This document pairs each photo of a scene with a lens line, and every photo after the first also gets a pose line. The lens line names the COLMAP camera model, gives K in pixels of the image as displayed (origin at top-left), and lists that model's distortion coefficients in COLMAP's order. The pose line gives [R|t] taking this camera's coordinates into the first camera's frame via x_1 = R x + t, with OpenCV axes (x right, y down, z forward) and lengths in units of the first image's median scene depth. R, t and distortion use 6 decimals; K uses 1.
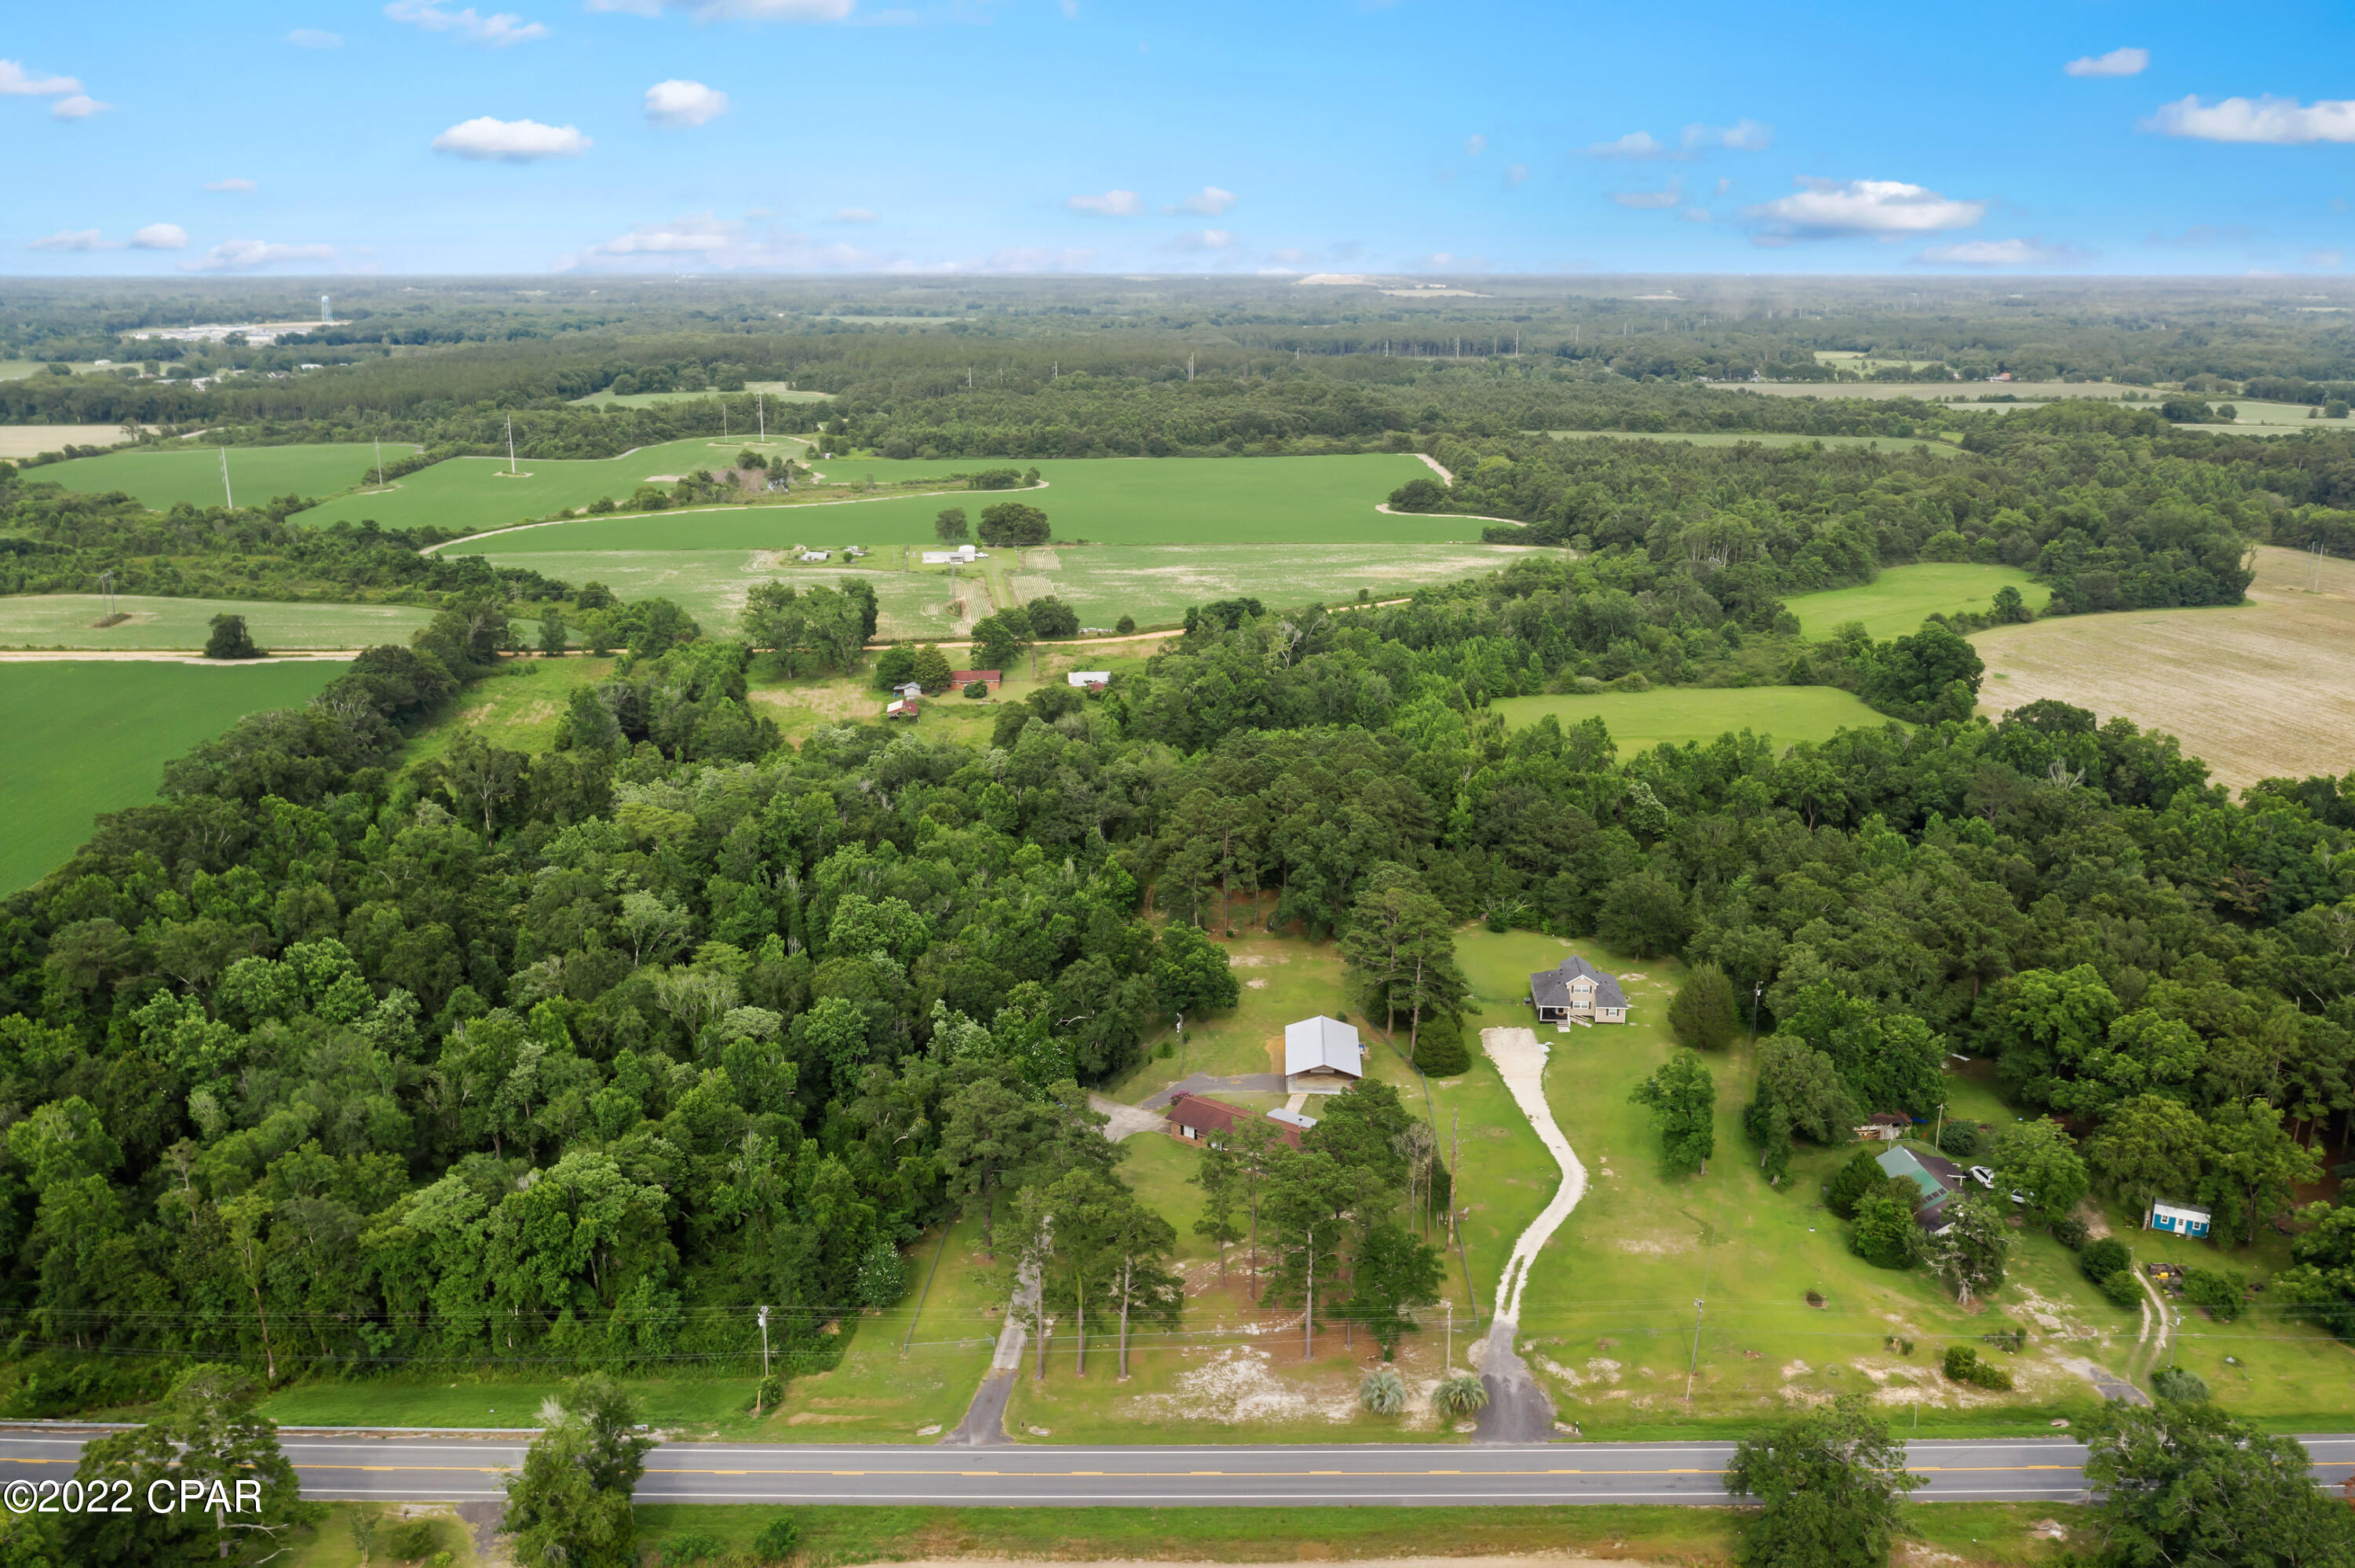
lens RADIAL K [[1867.7, 0, 1177.5], [0, 1867.7, 784.0], [0, 0, 1]] dist [-0.019895, 0.010274]
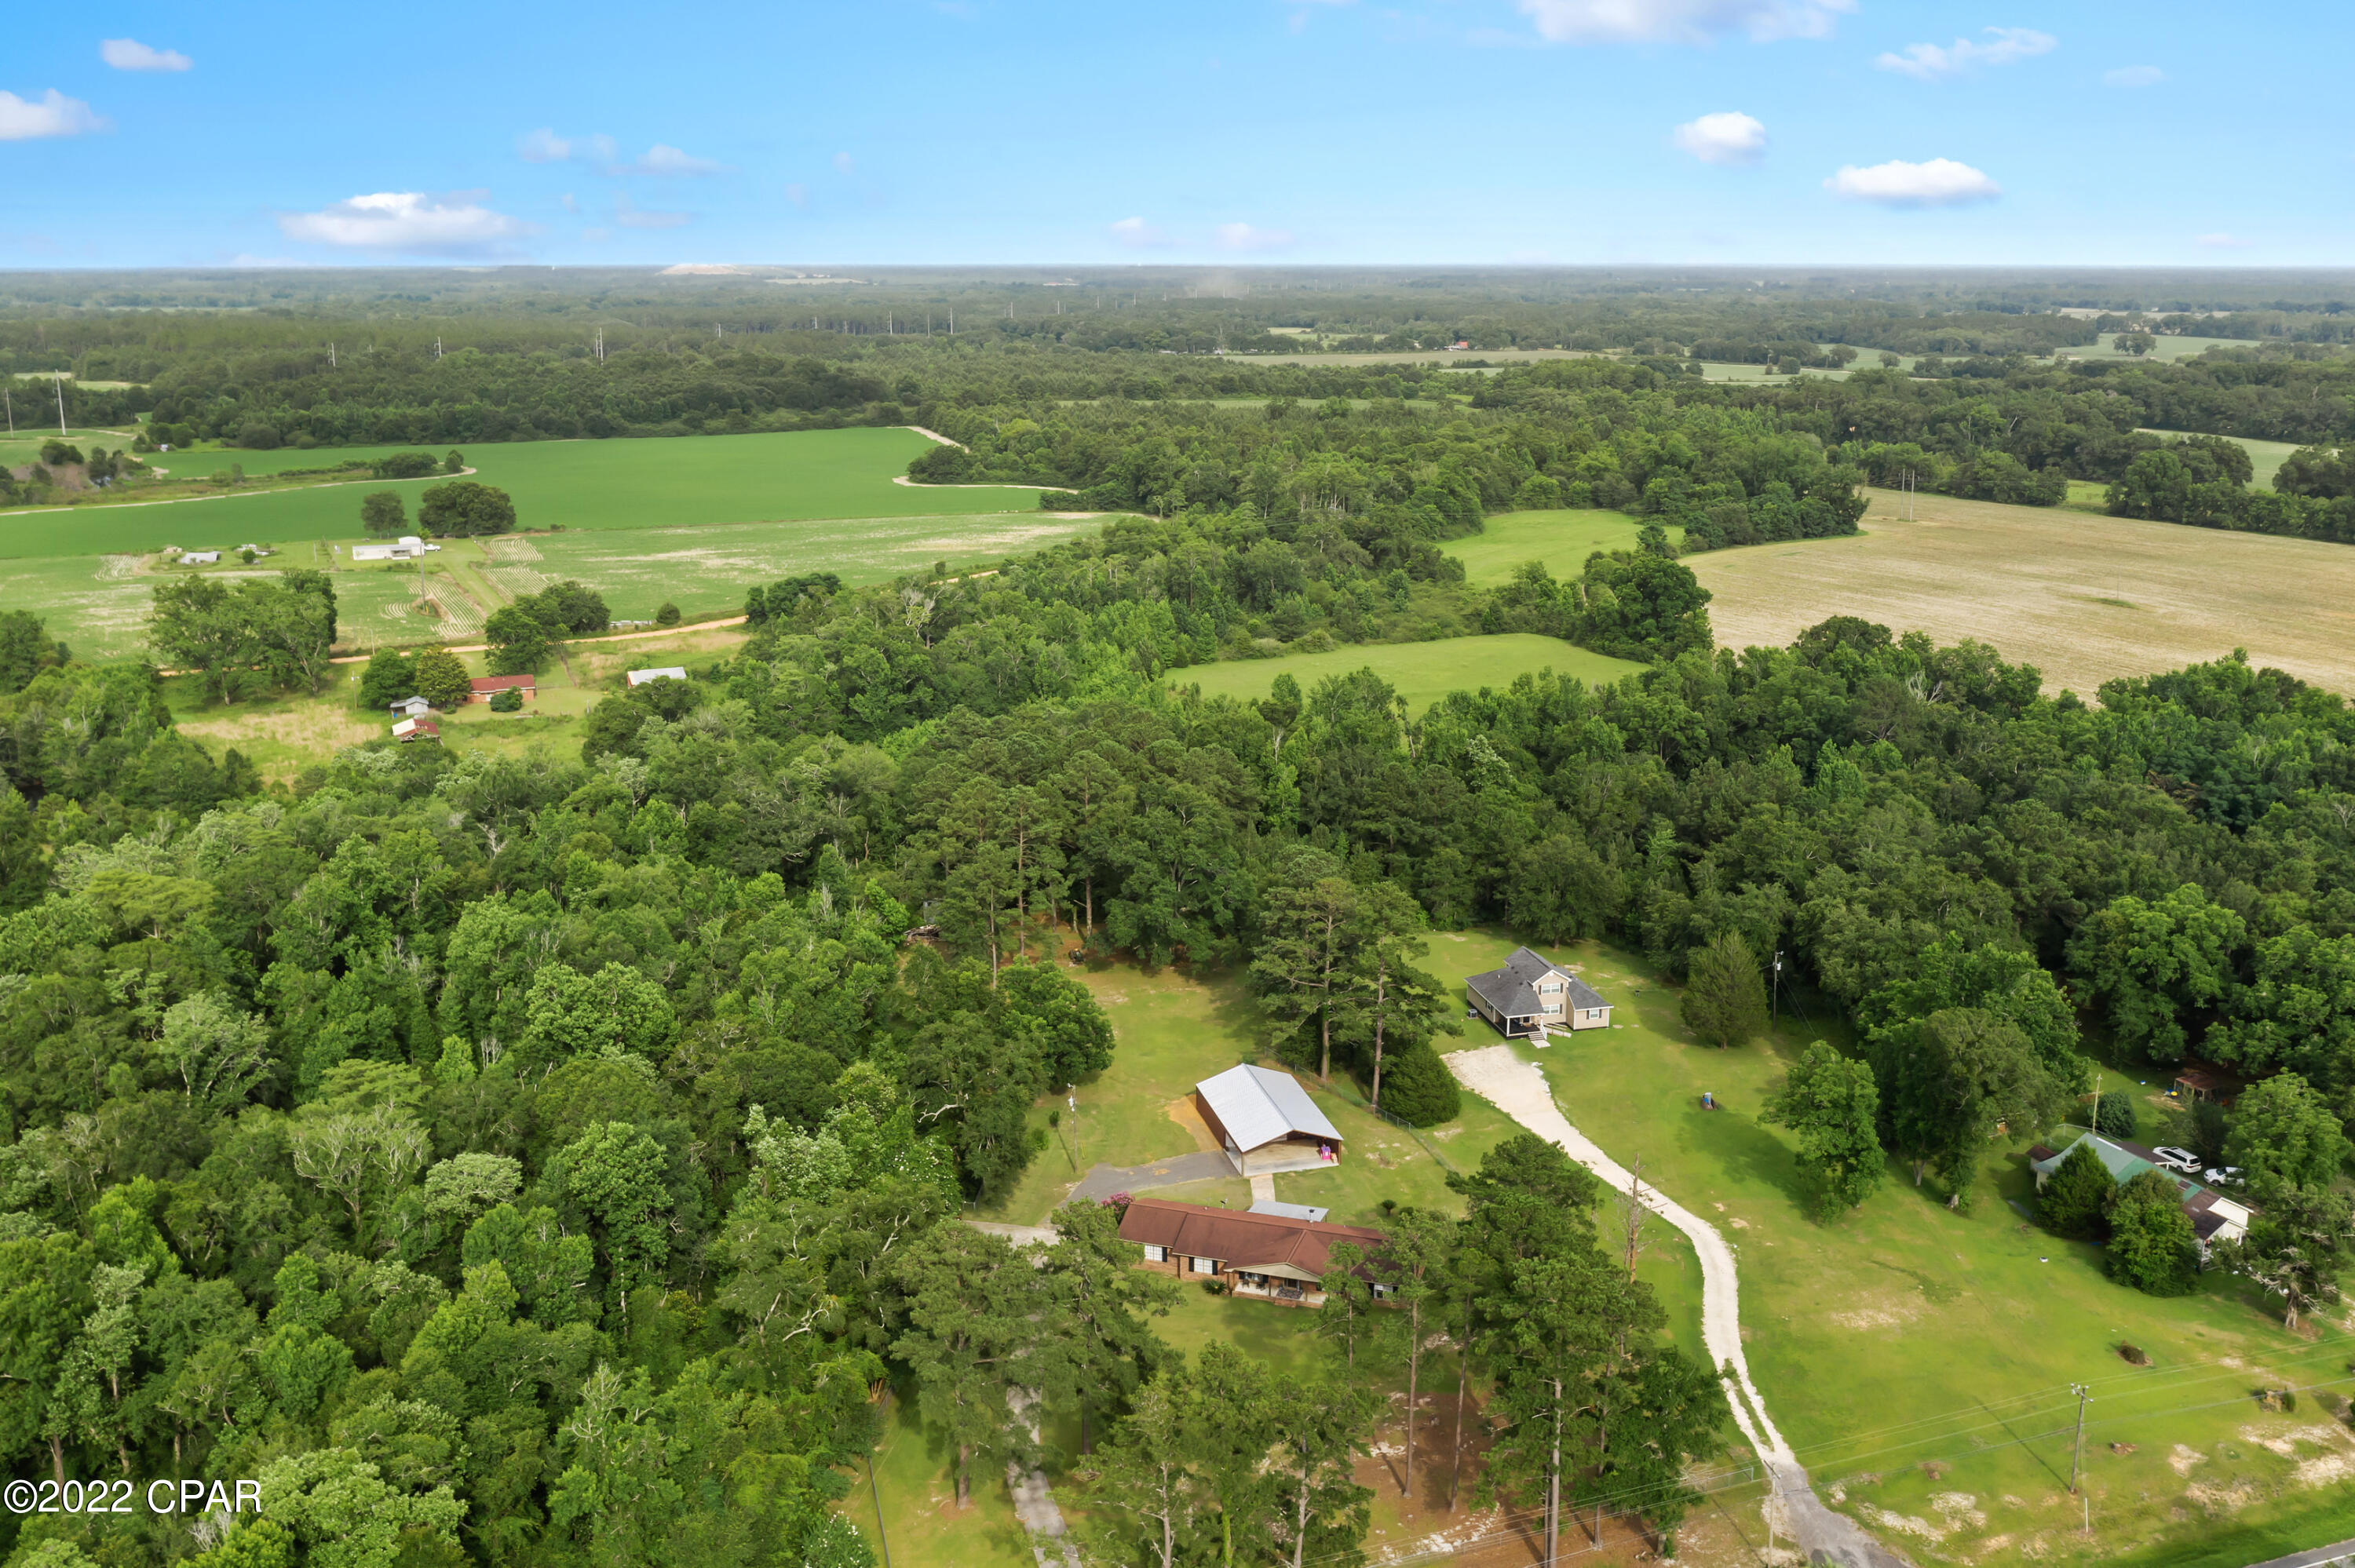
lens RADIAL K [[2027.9, 0, 1178.1], [0, 2027.9, 722.9], [0, 0, 1]] dist [-0.020101, 0.006248]
pose [[0.949141, -0.068613, 0.307283, -0.101834], [0.083777, 0.995819, -0.036413, 0.010712], [-0.303500, 0.060304, 0.950921, 0.142931]]
